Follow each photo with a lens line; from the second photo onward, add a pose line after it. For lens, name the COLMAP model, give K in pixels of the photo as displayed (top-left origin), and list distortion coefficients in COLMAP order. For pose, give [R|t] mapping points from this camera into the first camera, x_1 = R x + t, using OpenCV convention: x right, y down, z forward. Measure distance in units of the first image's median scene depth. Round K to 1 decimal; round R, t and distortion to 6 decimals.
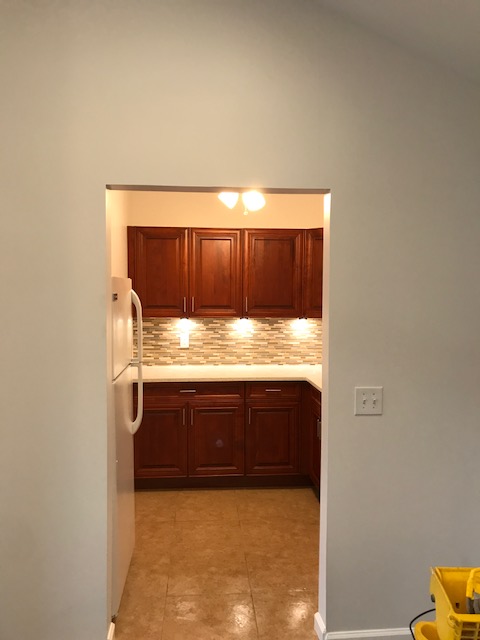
lens RADIAL K [[516.0, 0, 241.7], [0, 516.0, 326.8], [0, 0, 1]] dist [0.005325, 0.005081]
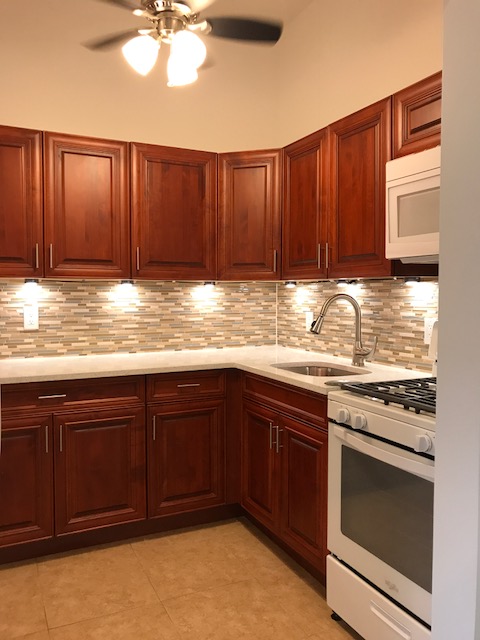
lens RADIAL K [[516.0, 0, 241.7], [0, 516.0, 326.8], [0, 0, 1]] dist [0.005325, 0.005081]
pose [[0.931902, -0.025626, 0.361804, -0.107312], [0.025039, 0.999667, 0.006312, 0.042660], [-0.361845, 0.003177, 0.932233, 0.335509]]
